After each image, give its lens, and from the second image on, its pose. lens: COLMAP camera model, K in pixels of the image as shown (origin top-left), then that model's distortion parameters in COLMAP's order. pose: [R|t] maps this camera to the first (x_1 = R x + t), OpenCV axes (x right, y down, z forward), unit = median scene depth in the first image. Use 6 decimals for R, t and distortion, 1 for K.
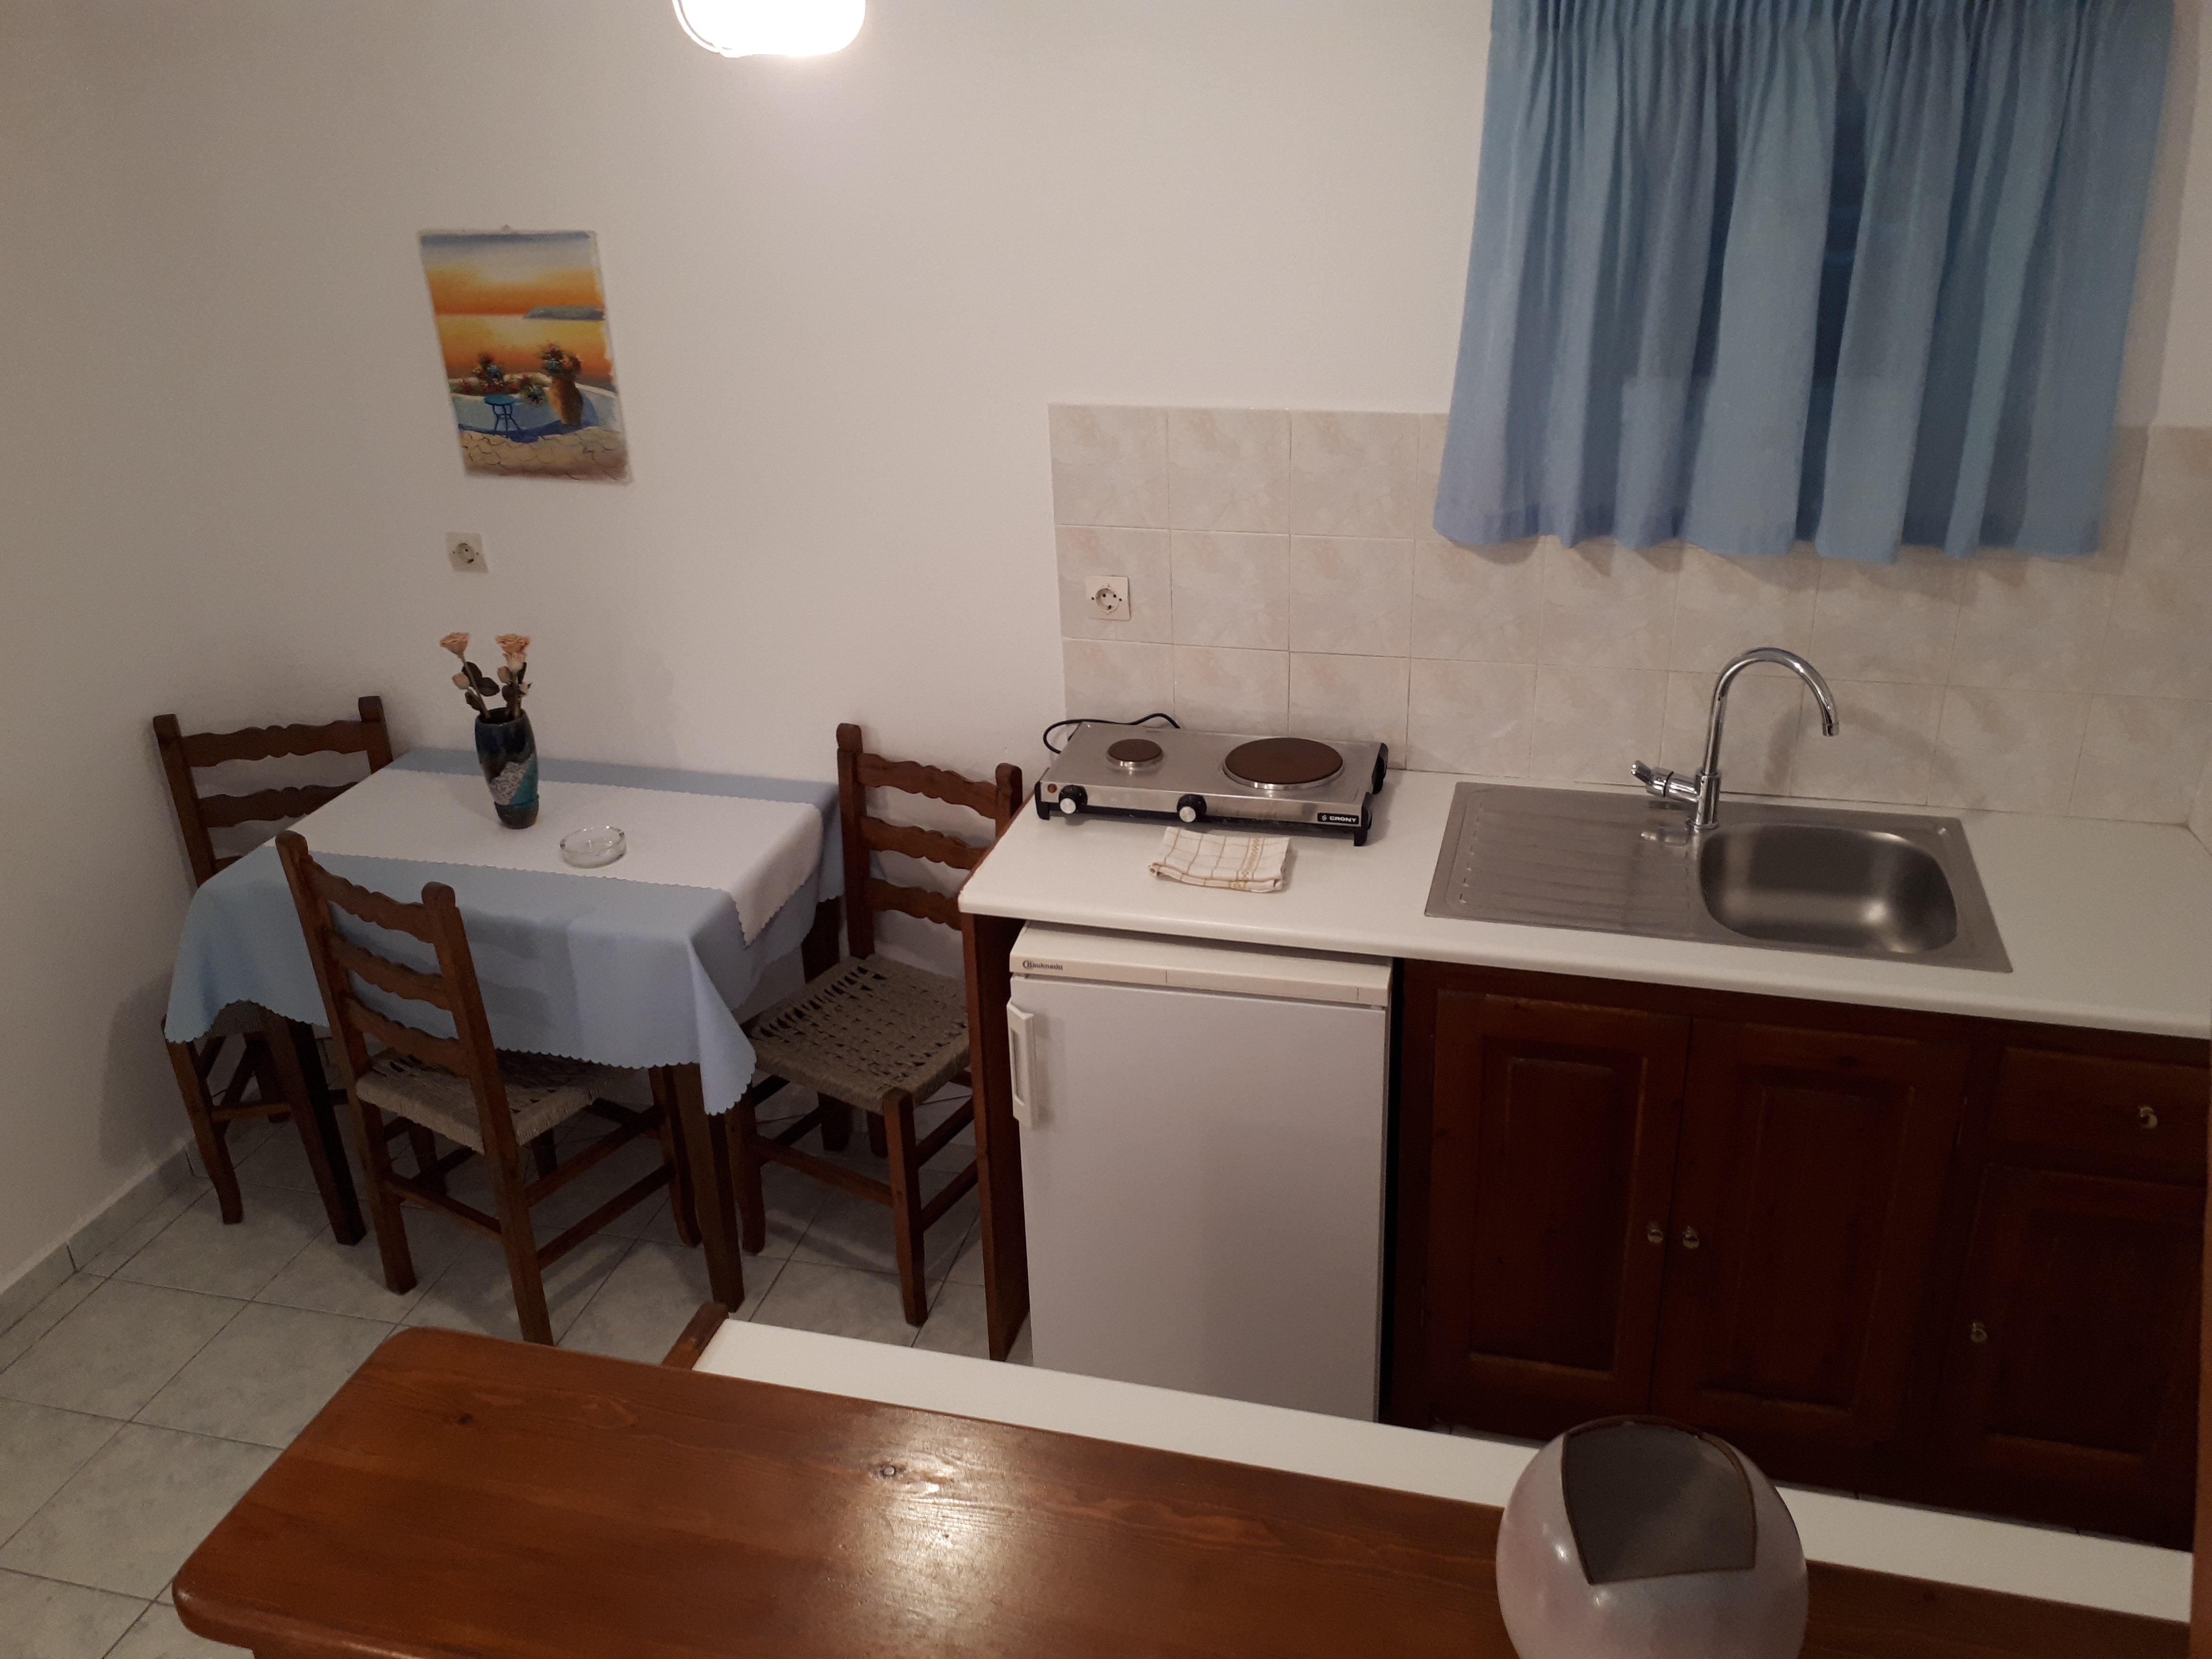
lens RADIAL K [[1775.2, 0, 1139.9], [0, 1775.2, 813.3], [0, 0, 1]] dist [0.064699, -0.118360]
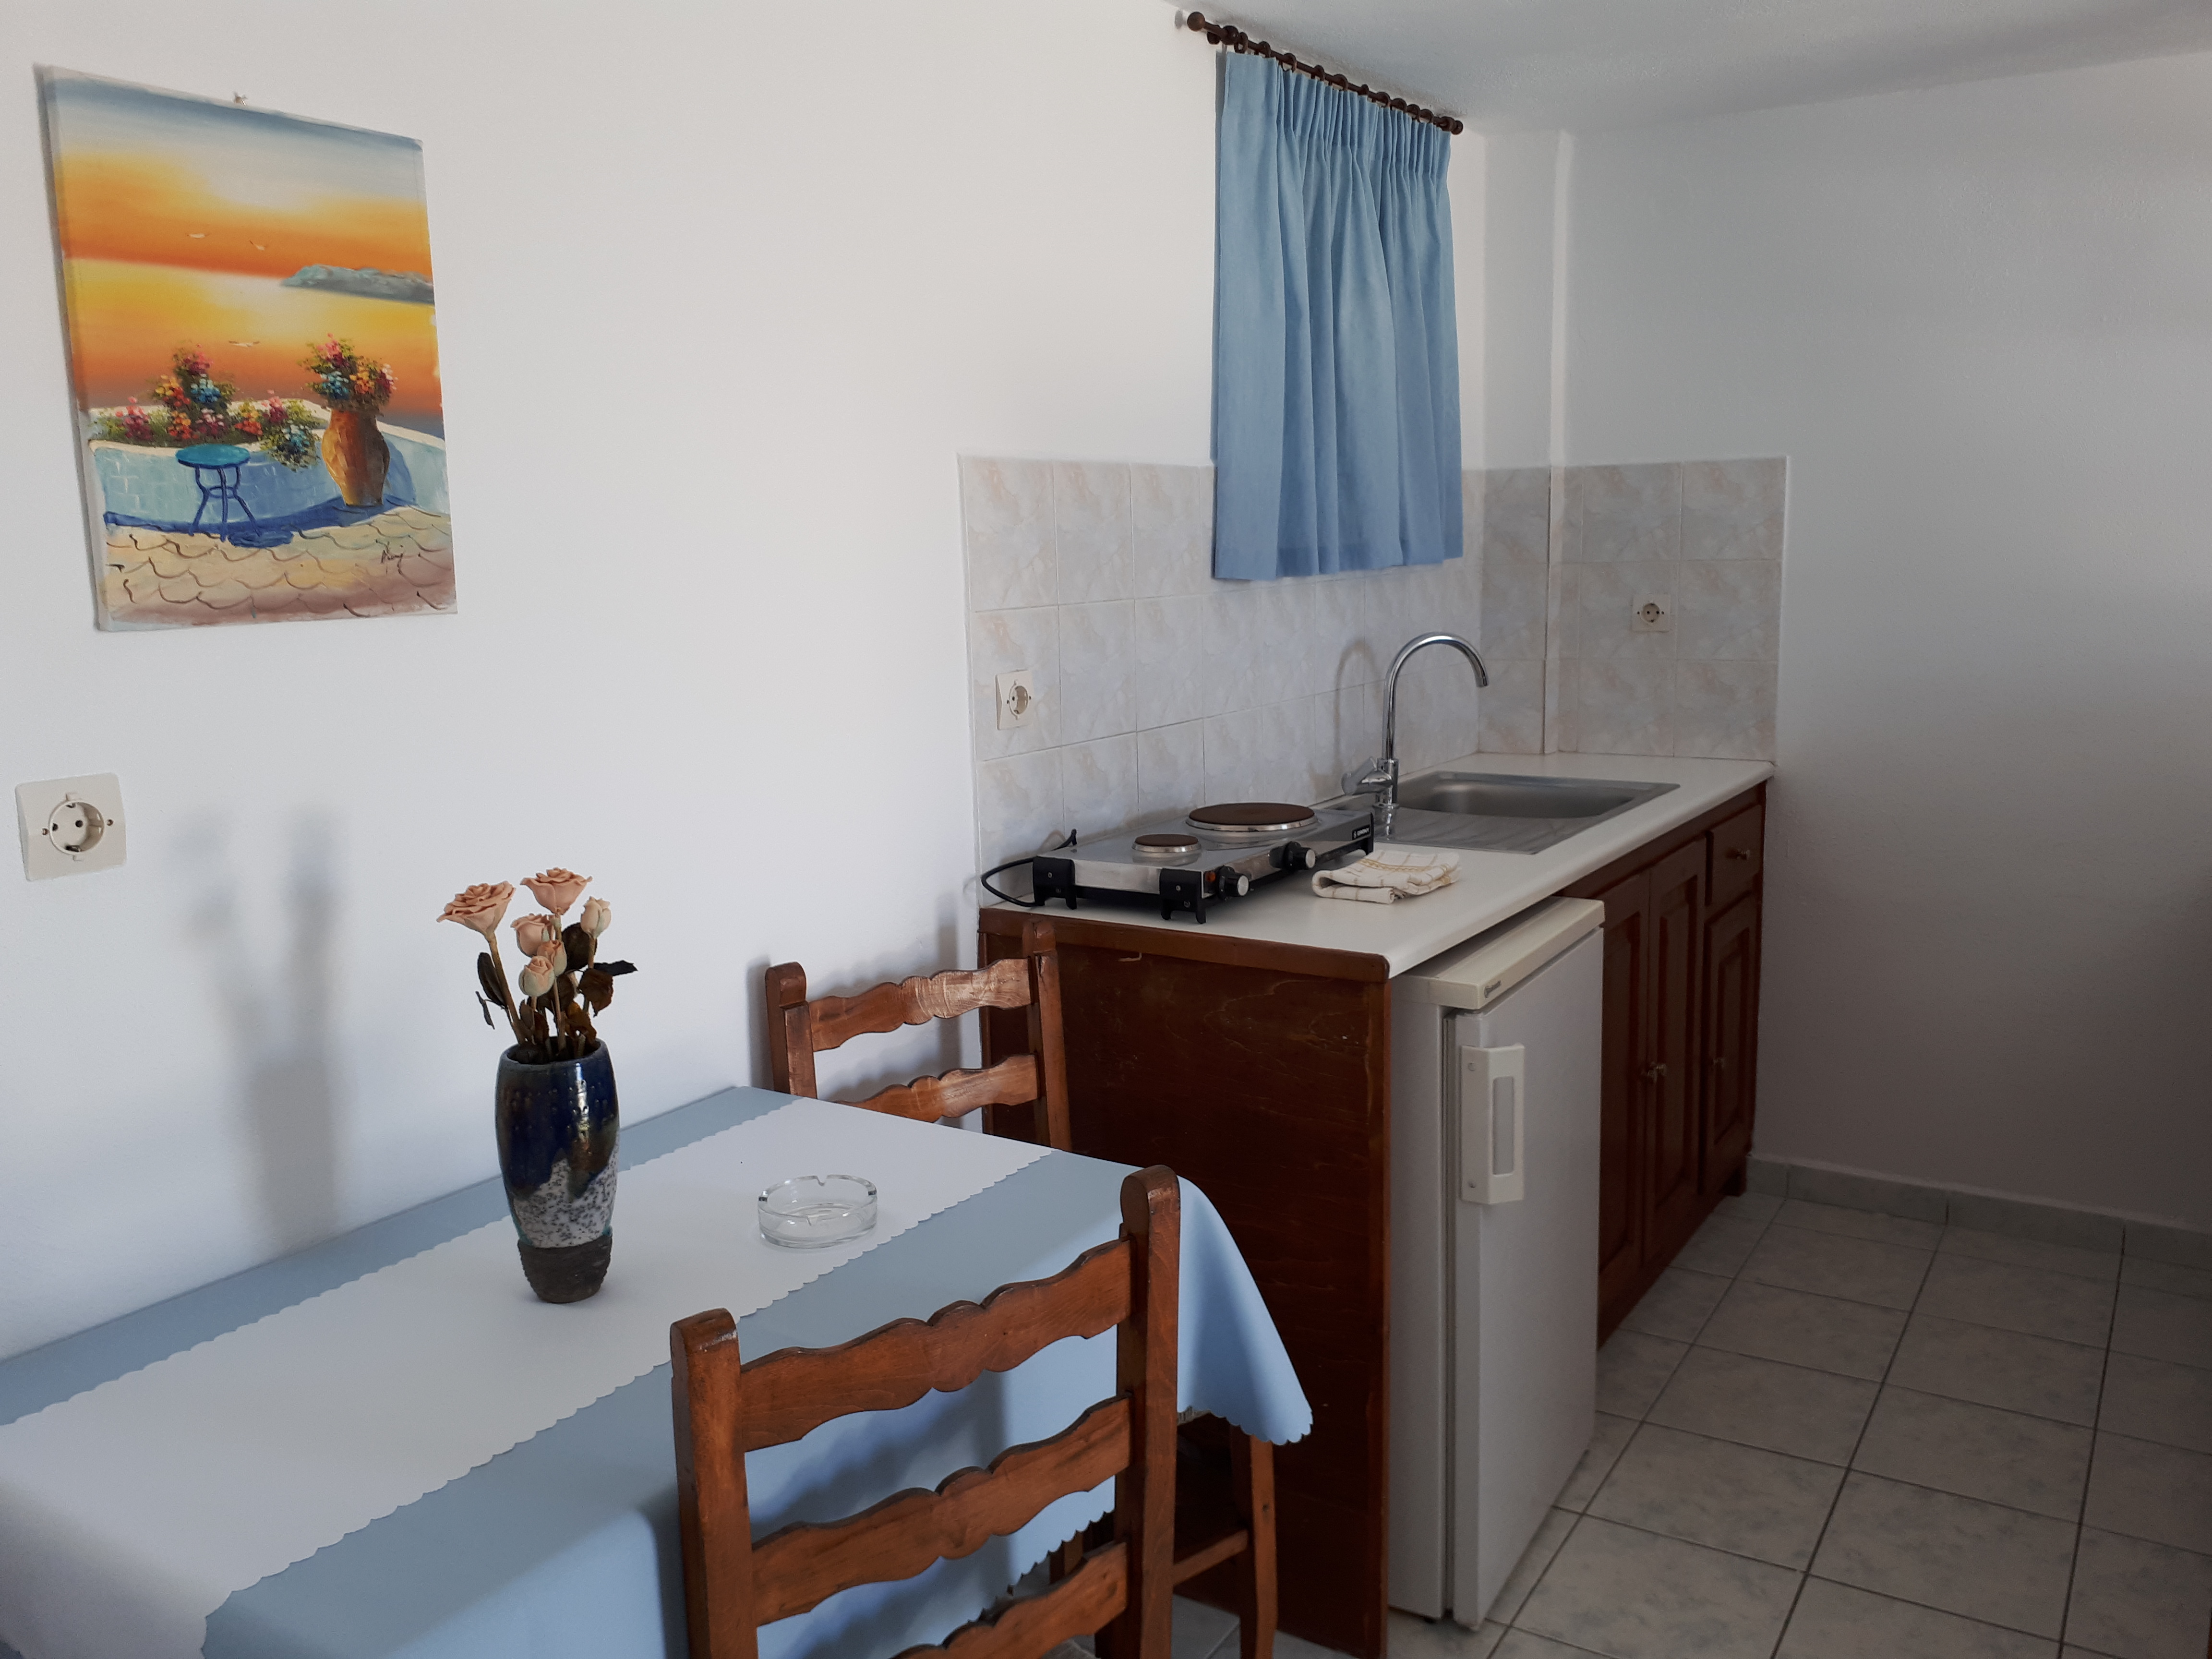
lens RADIAL K [[1775.2, 0, 1104.0], [0, 1775.2, 823.7], [0, 0, 1]] dist [0.064699, -0.118360]
pose [[0.319180, -0.132548, 0.938379, -0.750306], [0.411471, 0.911353, -0.011227, -0.042544], [-0.853707, 0.389700, 0.345425, 0.688342]]
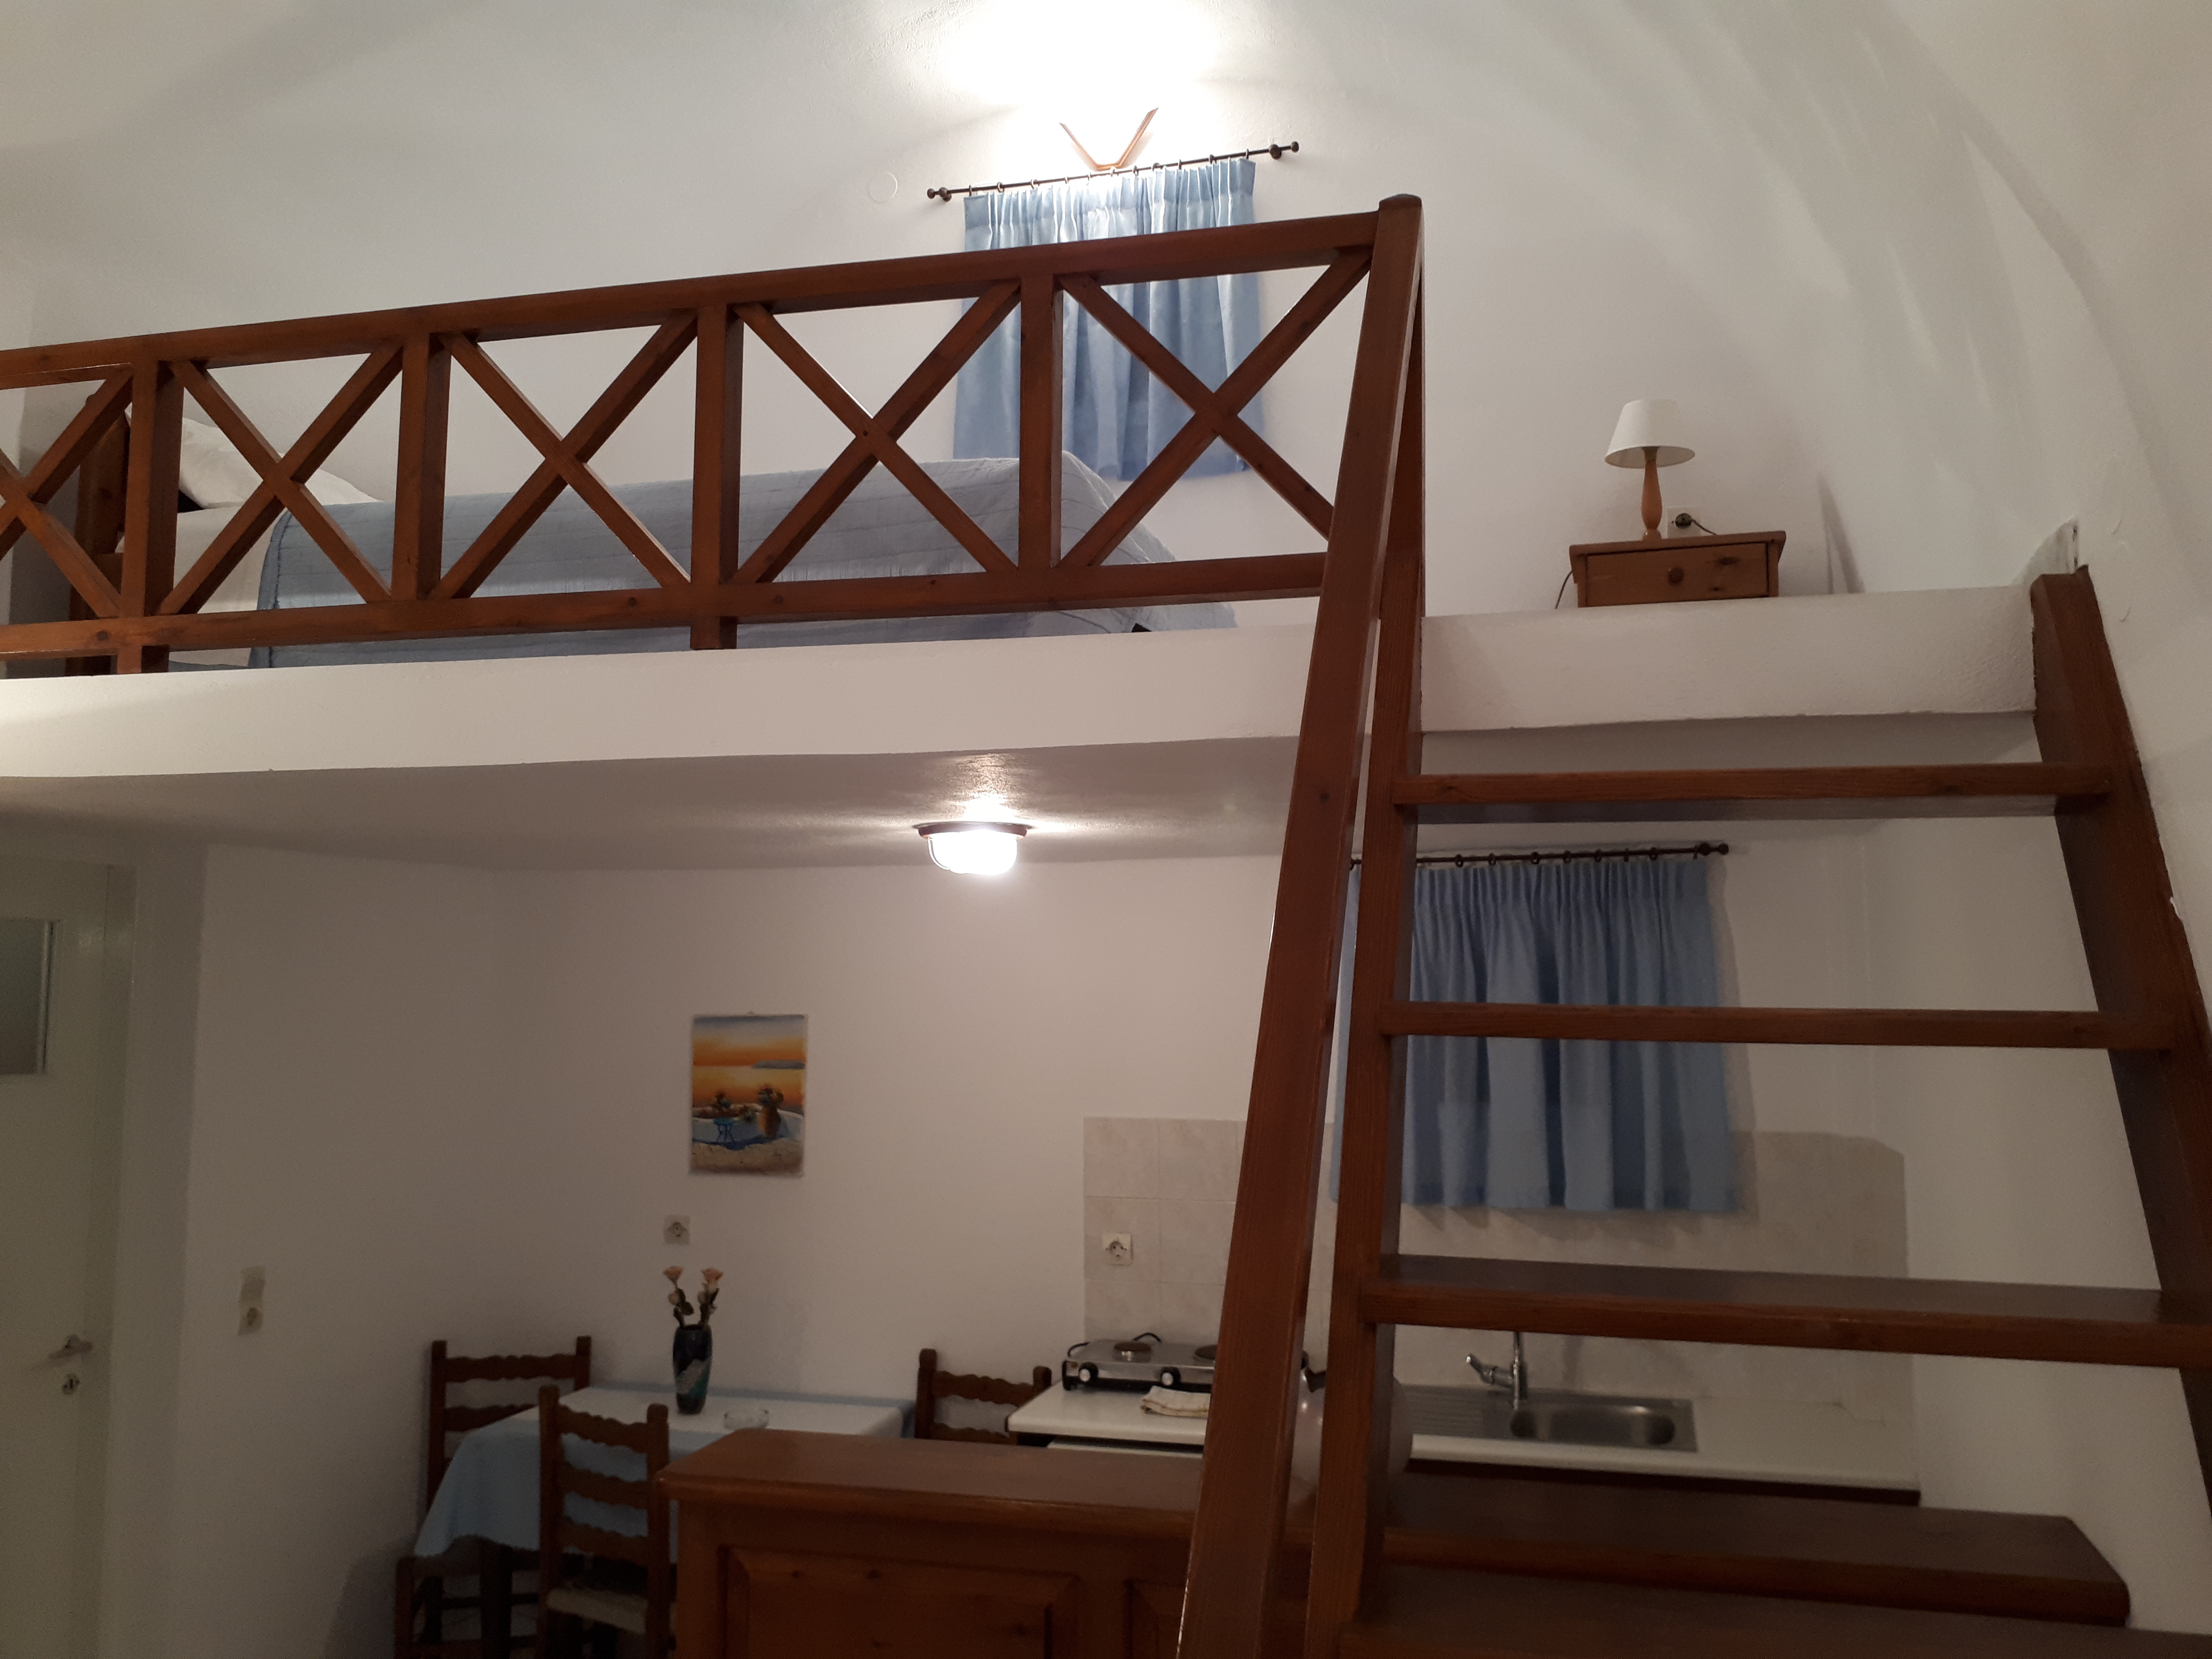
lens RADIAL K [[1775.2, 0, 1127.9], [0, 1775.2, 787.5], [0, 0, 1]] dist [0.064699, -0.118360]
pose [[0.999513, 0.028119, -0.013558, 0.000790], [-0.031066, 0.853319, -0.520462, 0.315672], [-0.003065, 0.520630, 0.853777, -0.464638]]
